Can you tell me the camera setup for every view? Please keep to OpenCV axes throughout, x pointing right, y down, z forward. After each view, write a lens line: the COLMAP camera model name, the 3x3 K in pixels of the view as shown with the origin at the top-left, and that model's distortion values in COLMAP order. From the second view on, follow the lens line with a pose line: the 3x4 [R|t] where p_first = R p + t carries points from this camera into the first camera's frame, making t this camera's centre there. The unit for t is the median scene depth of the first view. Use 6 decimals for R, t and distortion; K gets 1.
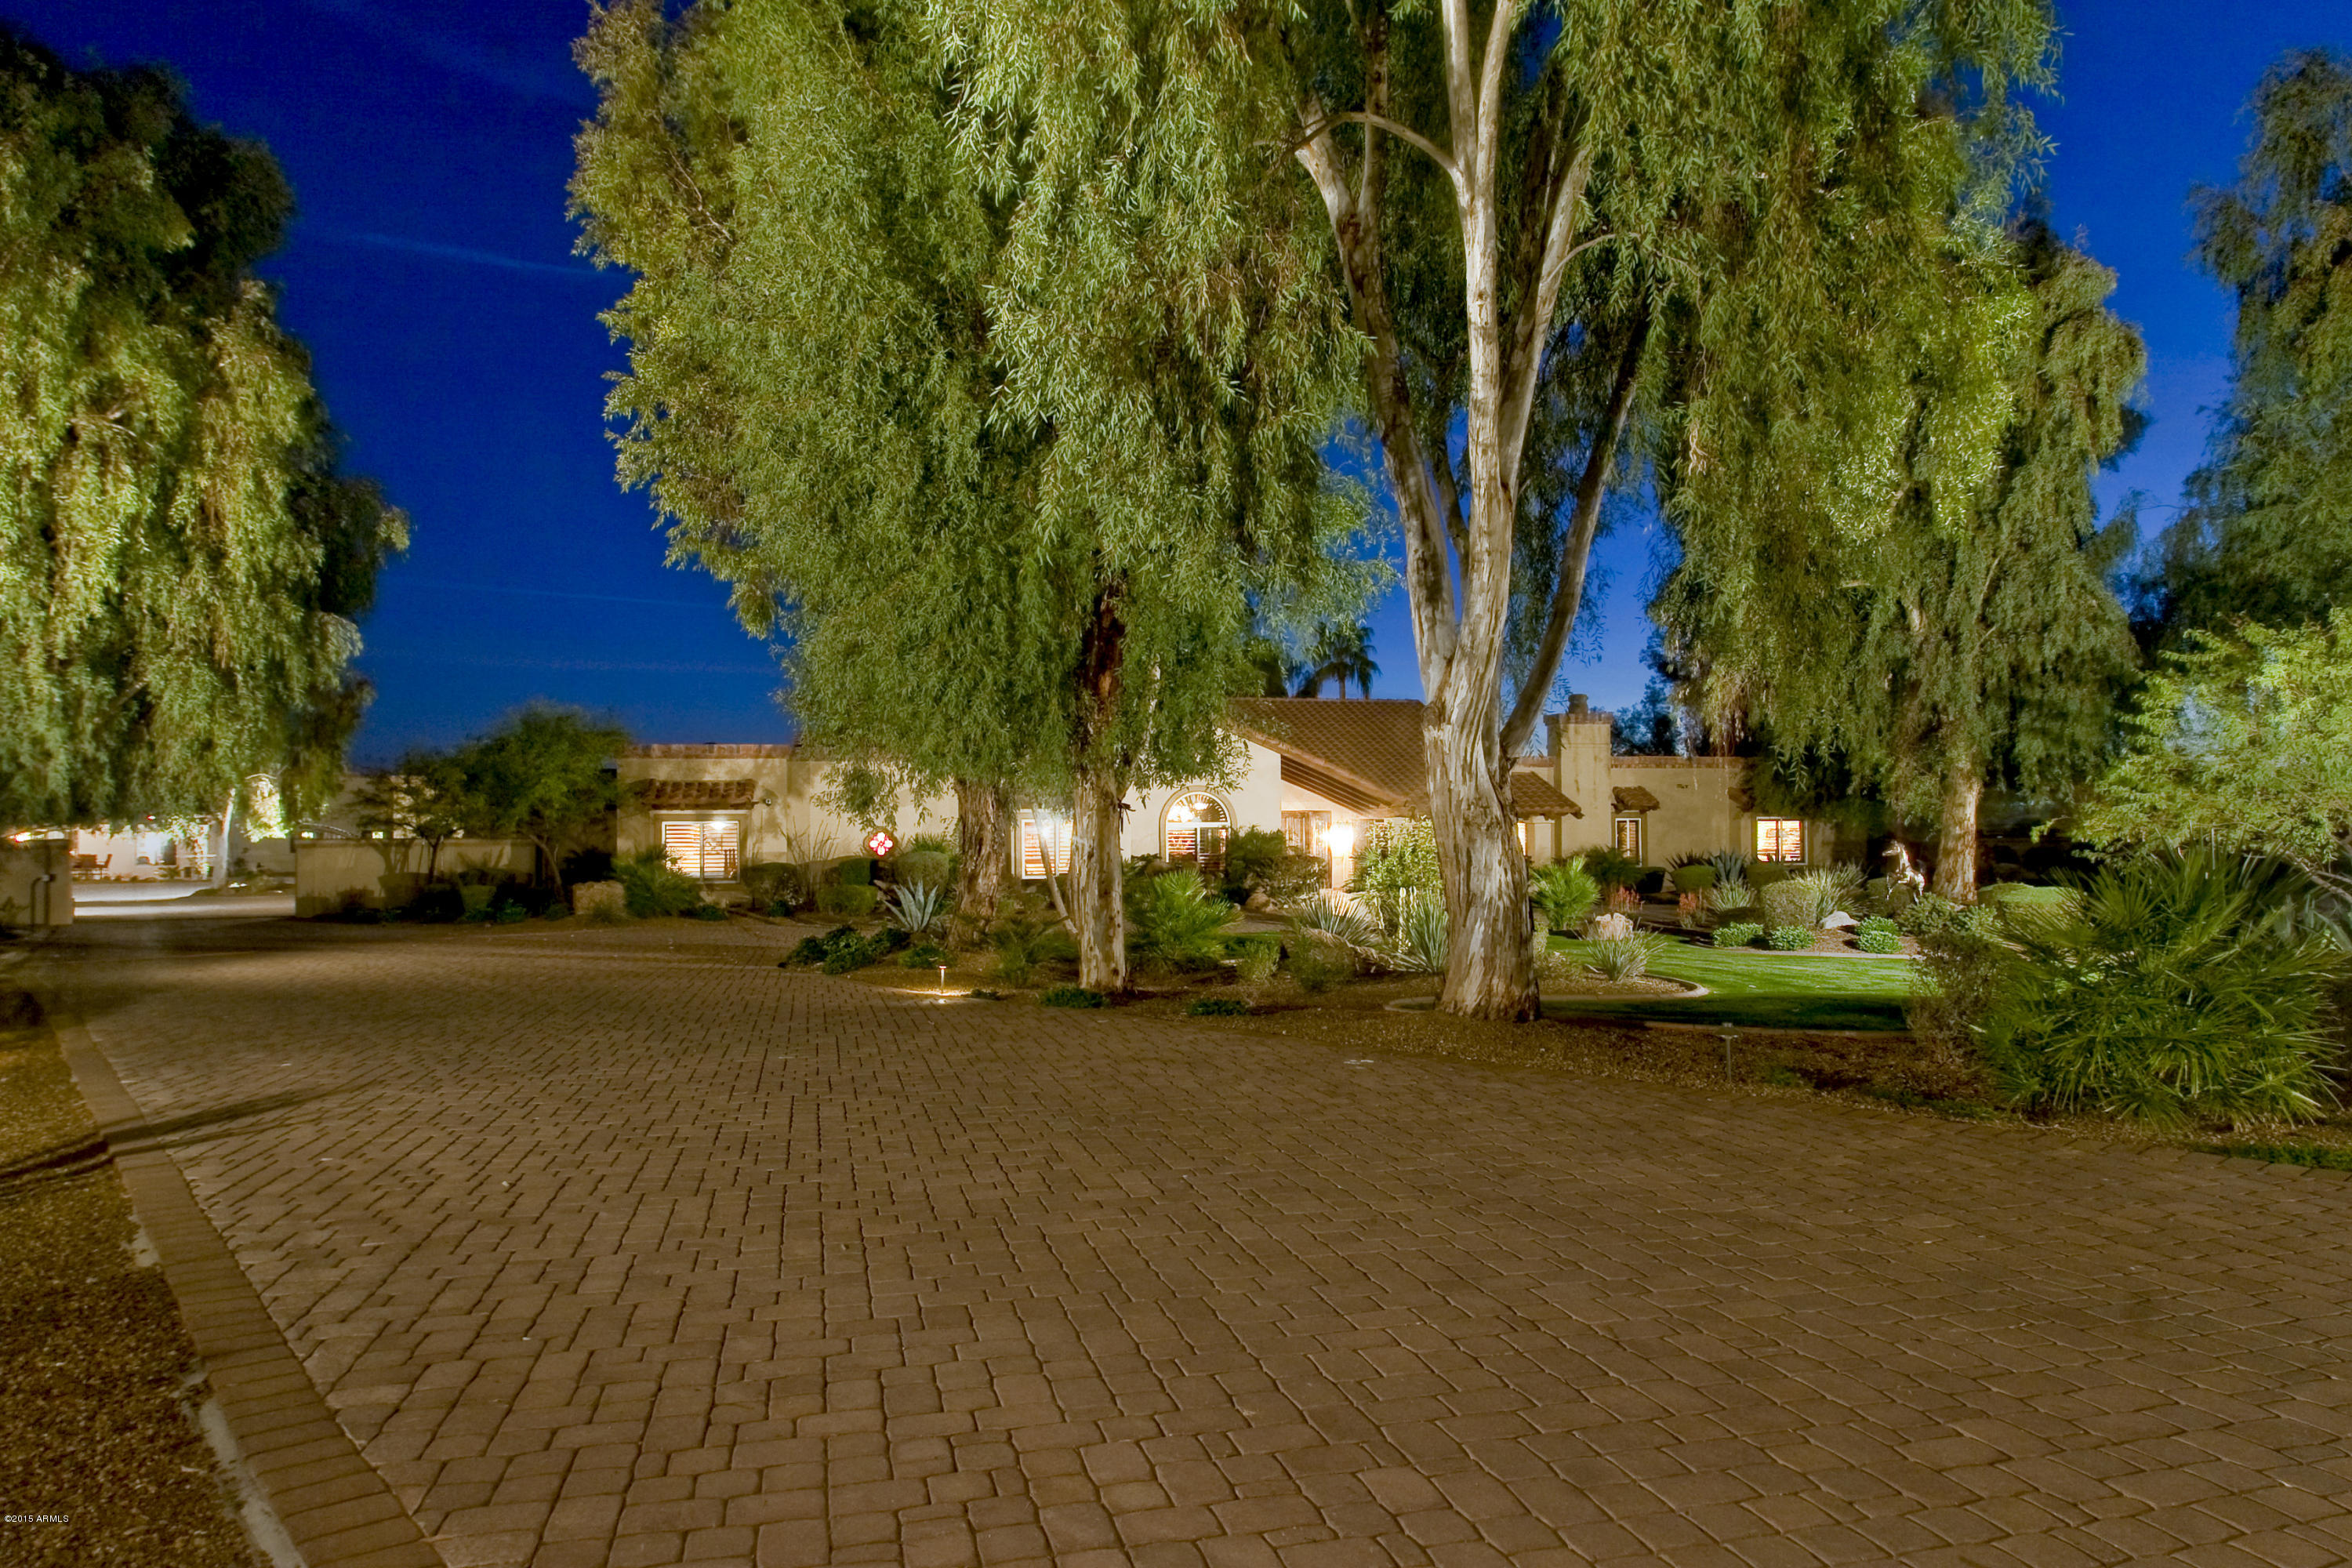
lens RADIAL K [[1420.7, 0, 1121.7], [0, 1420.7, 816.0], [0, 0, 1]] dist [-0.006491, -0.015570]
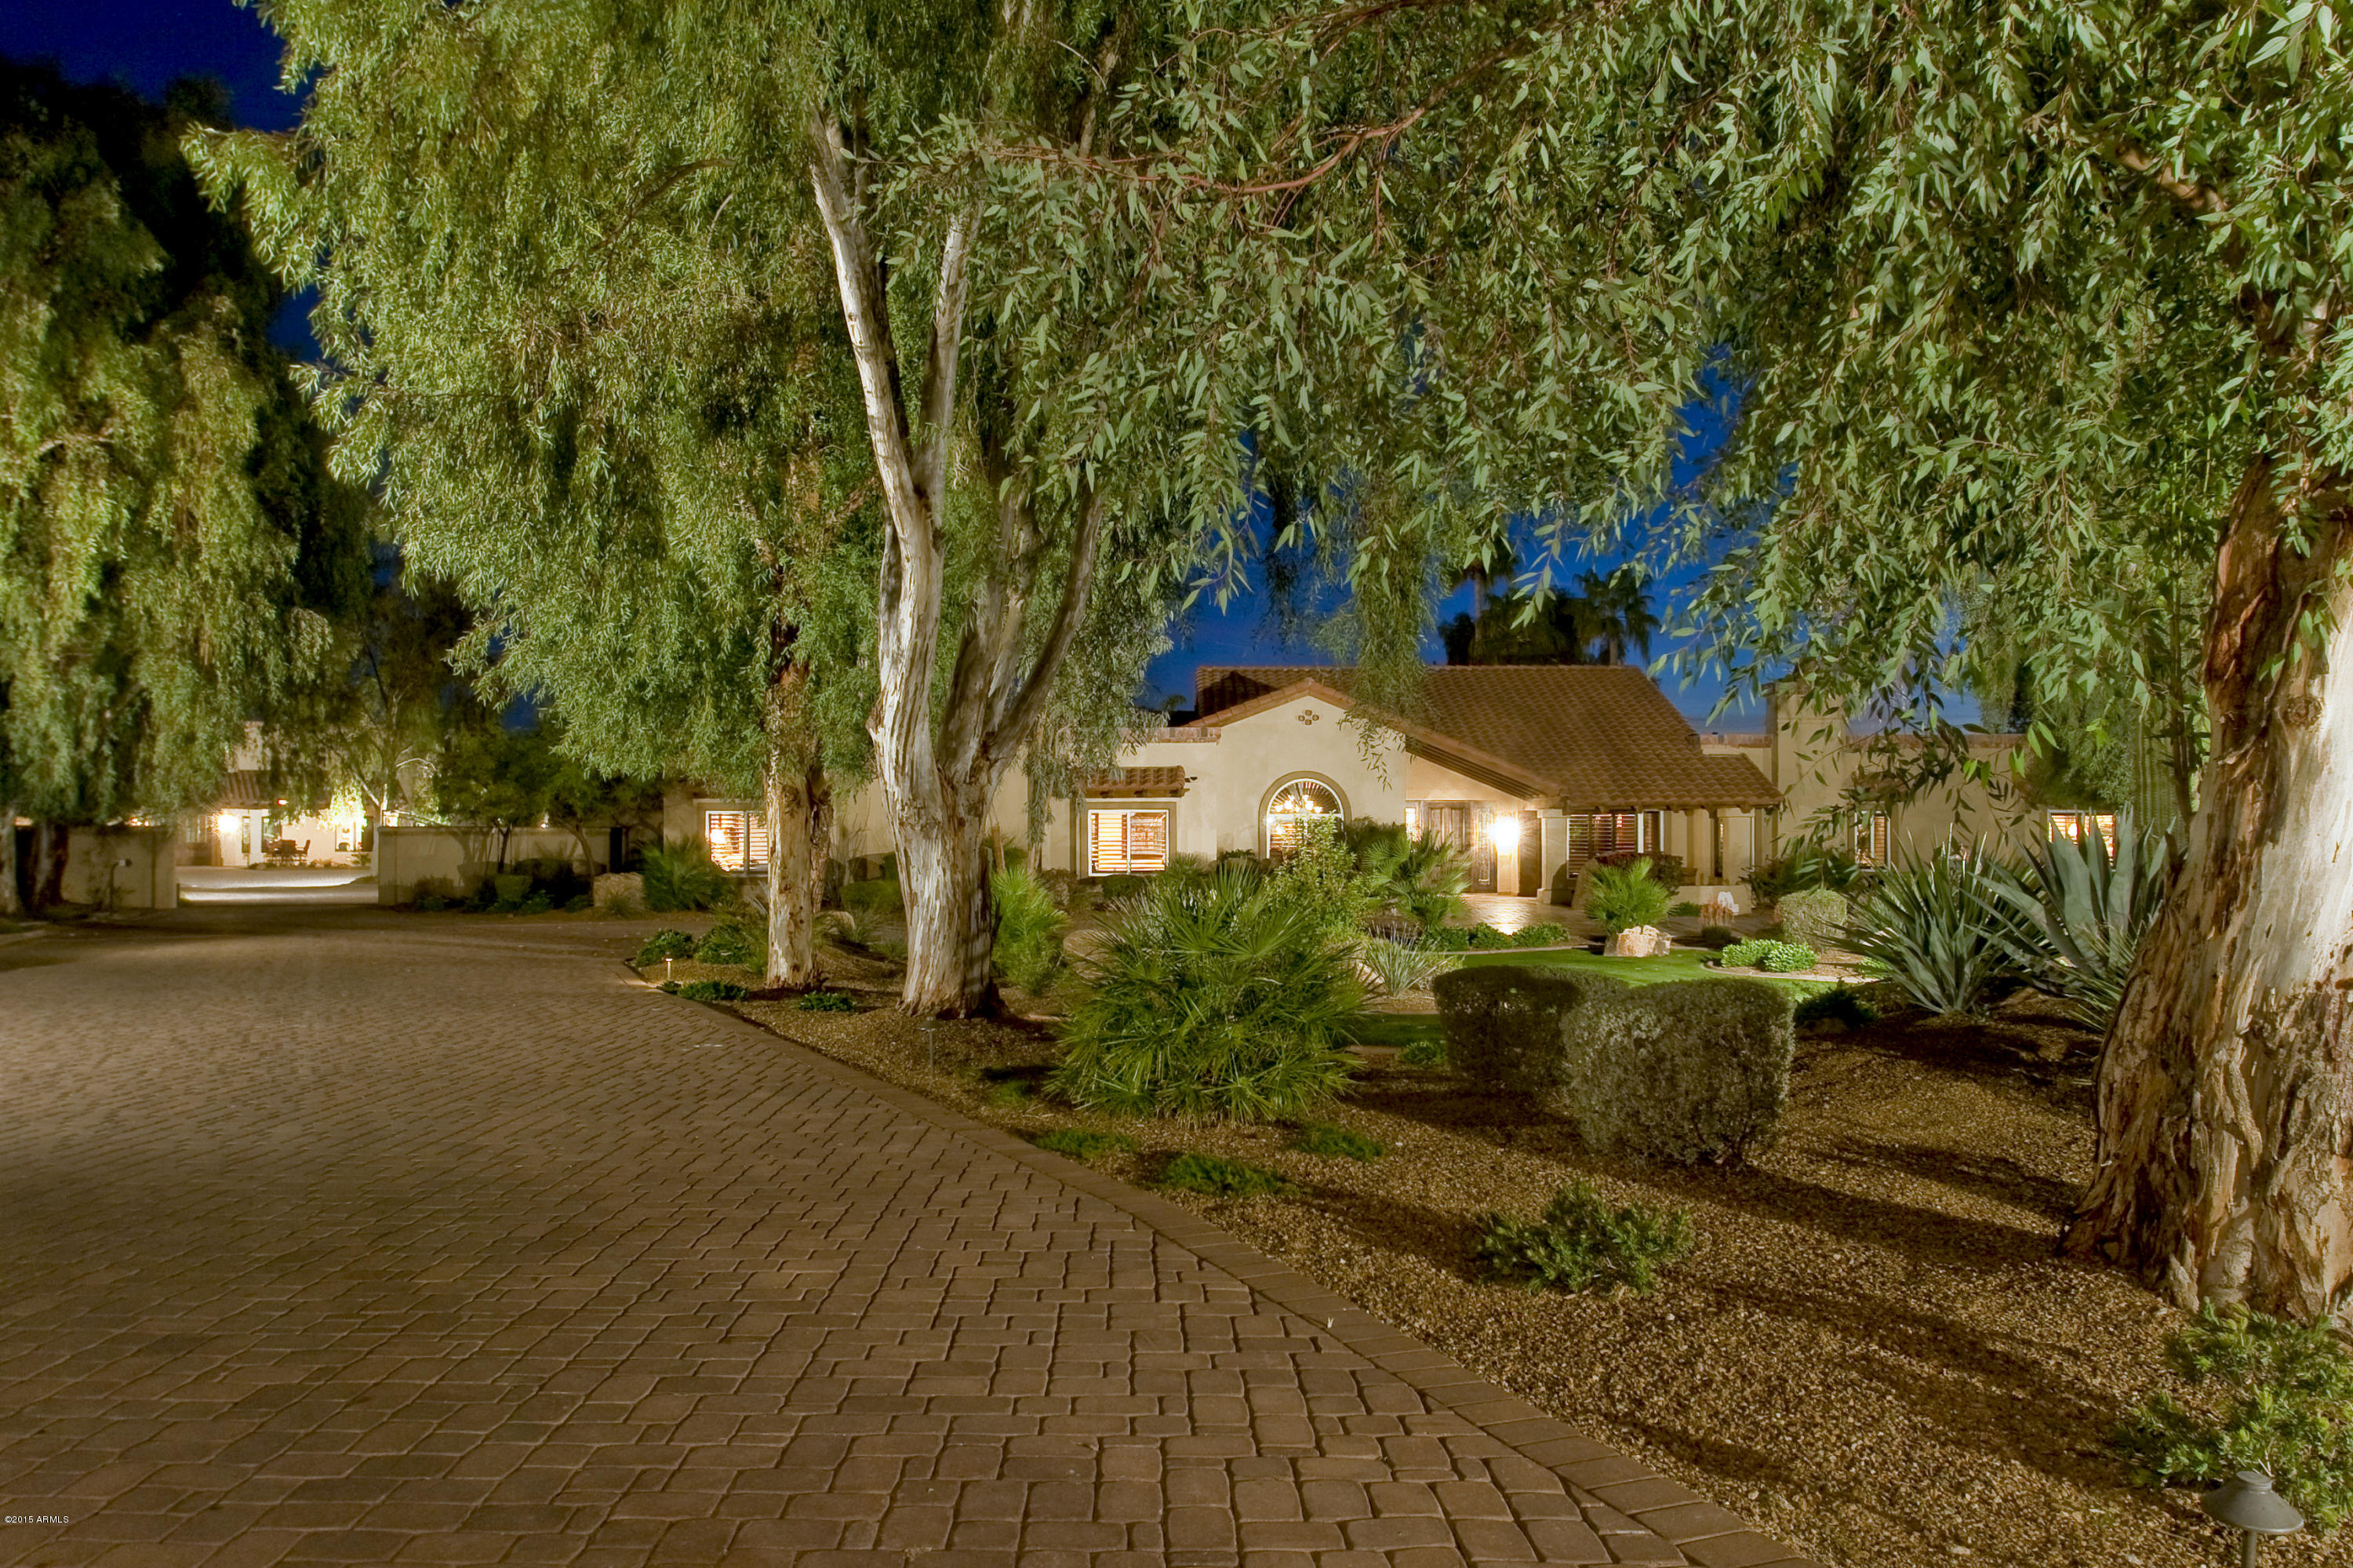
lens RADIAL K [[1728.2, 0, 1120.7], [0, 1728.2, 814.2], [0, 0, 1]] dist [-0.036408, 0.007125]
pose [[0.973016, 0.004949, -0.230683, 0.247306], [-0.003198, 0.999963, 0.007965, -0.004490], [0.230714, -0.007012, 0.972996, -0.063350]]
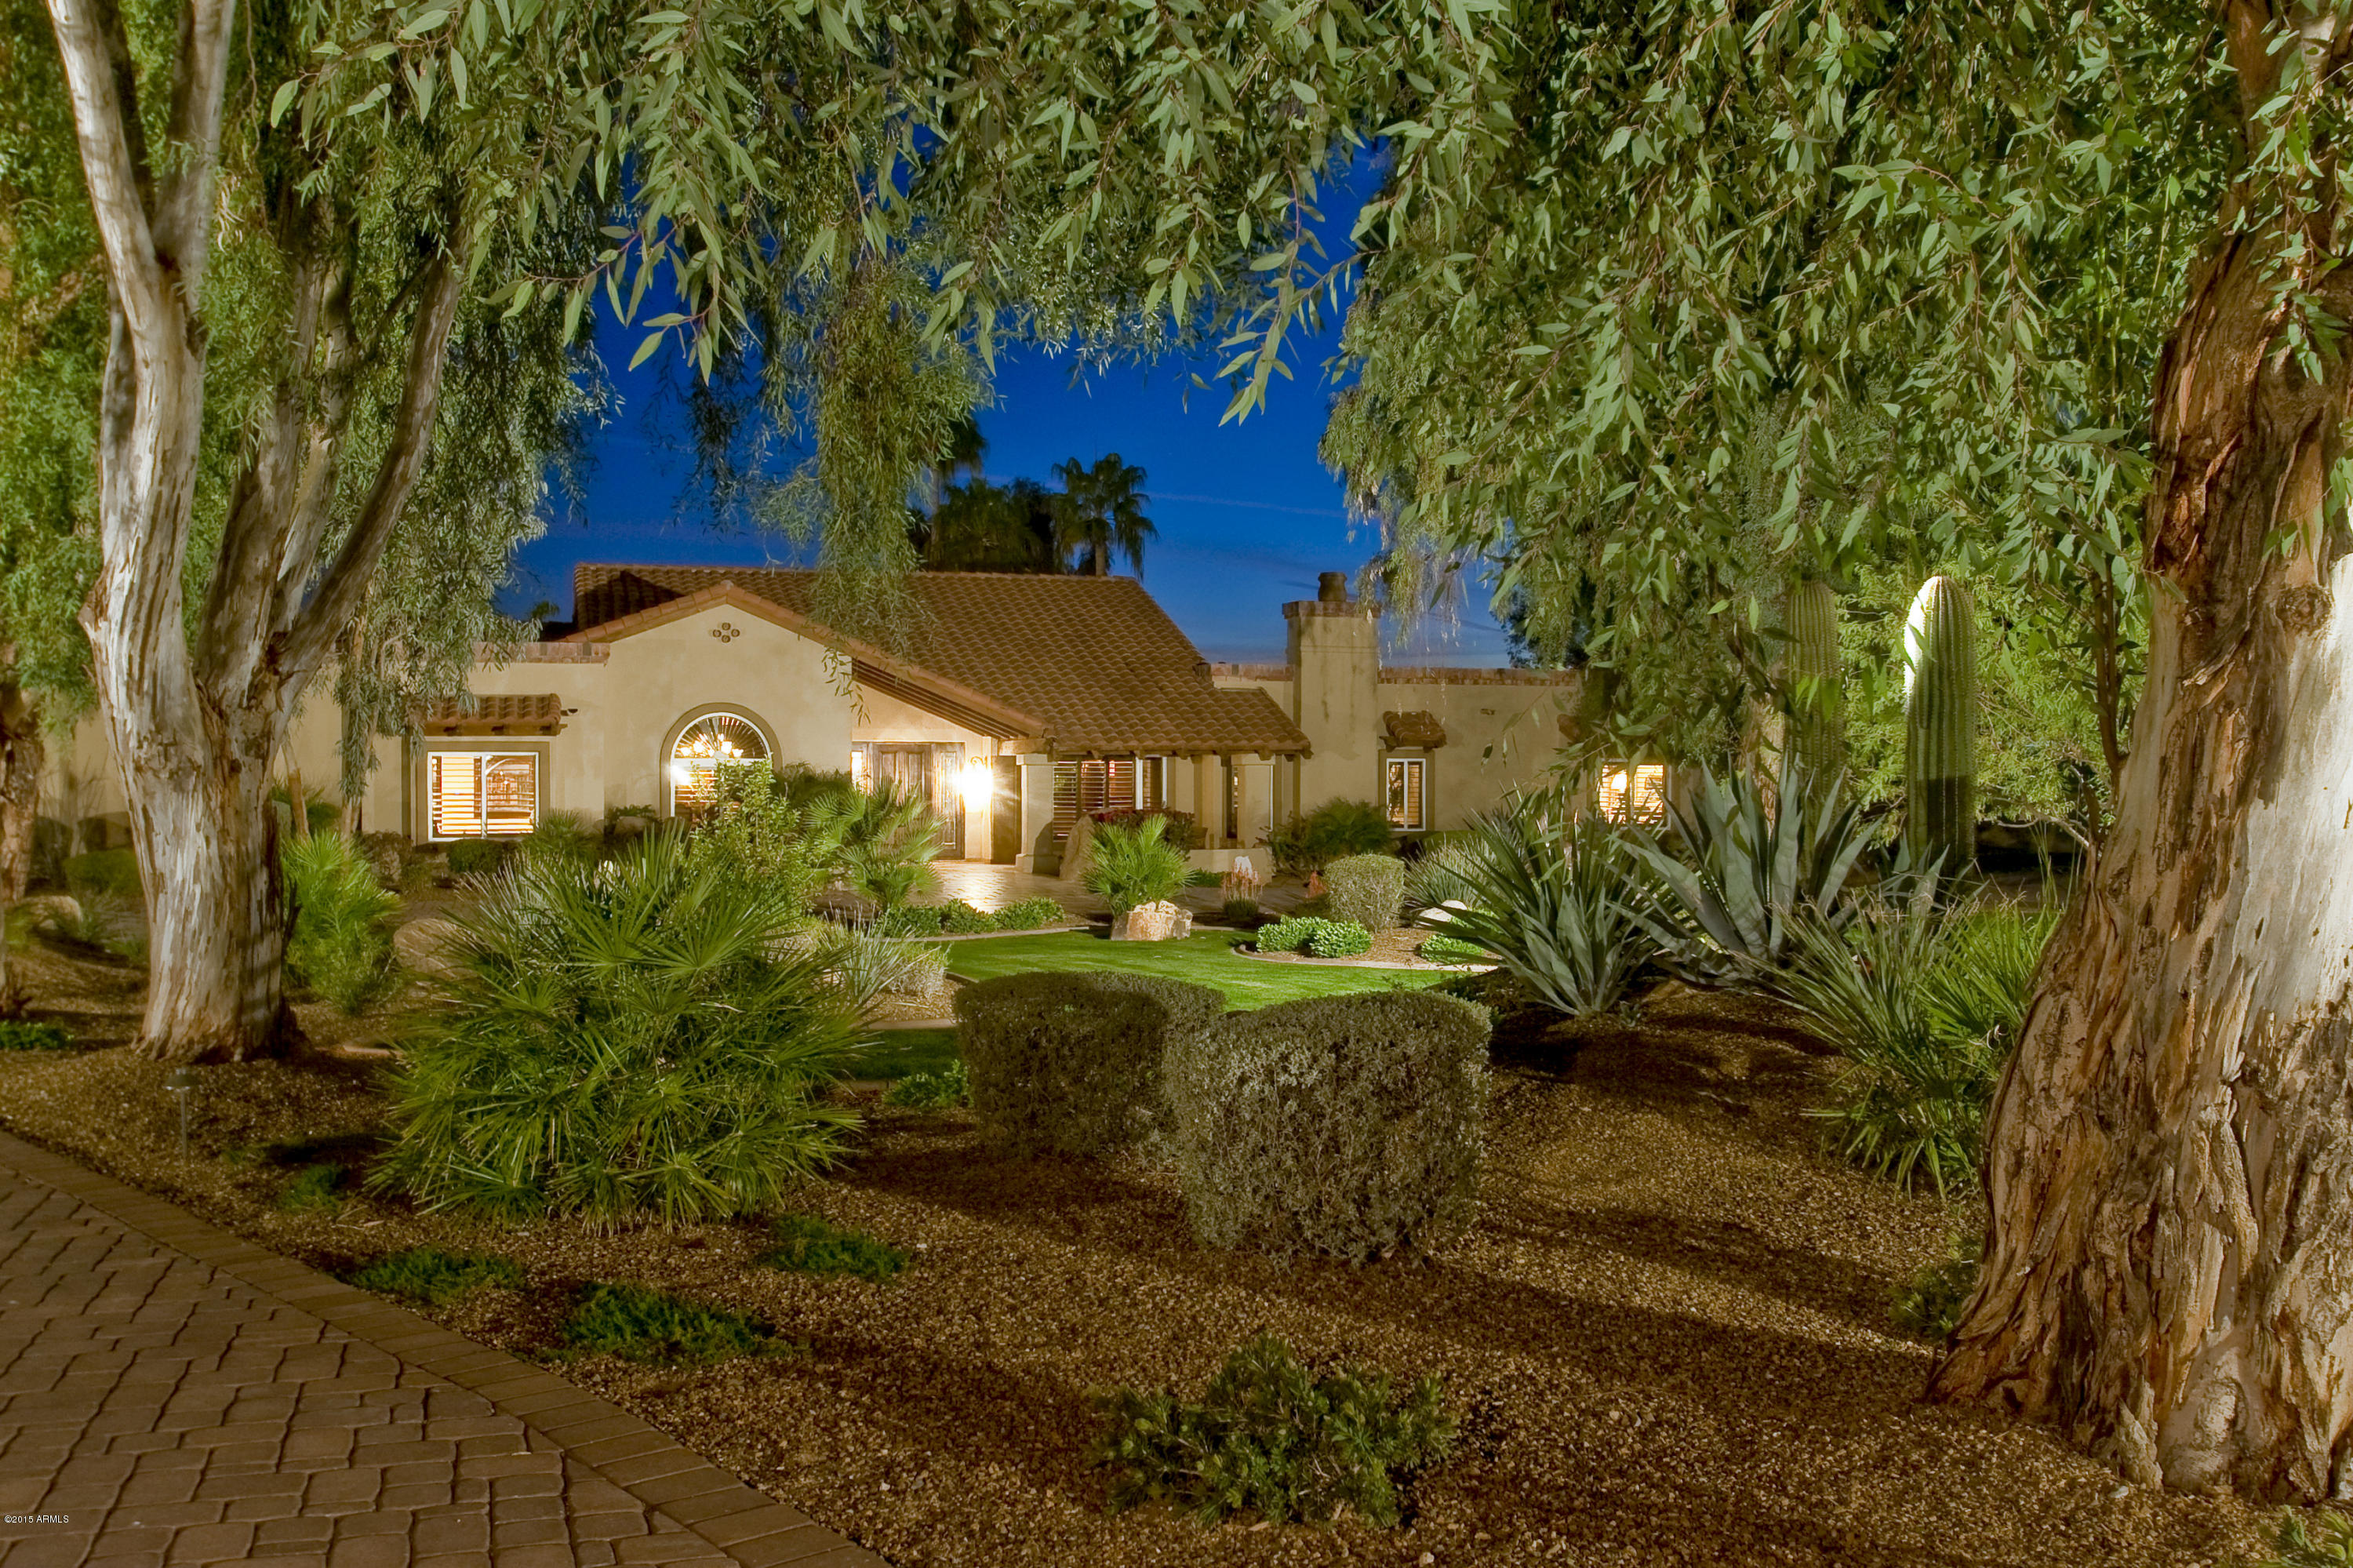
lens RADIAL K [[2149.5, 0, 1115.7], [0, 2149.5, 820.6], [0, 0, 1]] dist [-0.067865, 0.038571]
pose [[0.998076, 0.008138, 0.061473, 0.232634], [-0.010242, 0.999370, 0.033990, -0.003347], [-0.061158, -0.034554, 0.997530, -0.011188]]
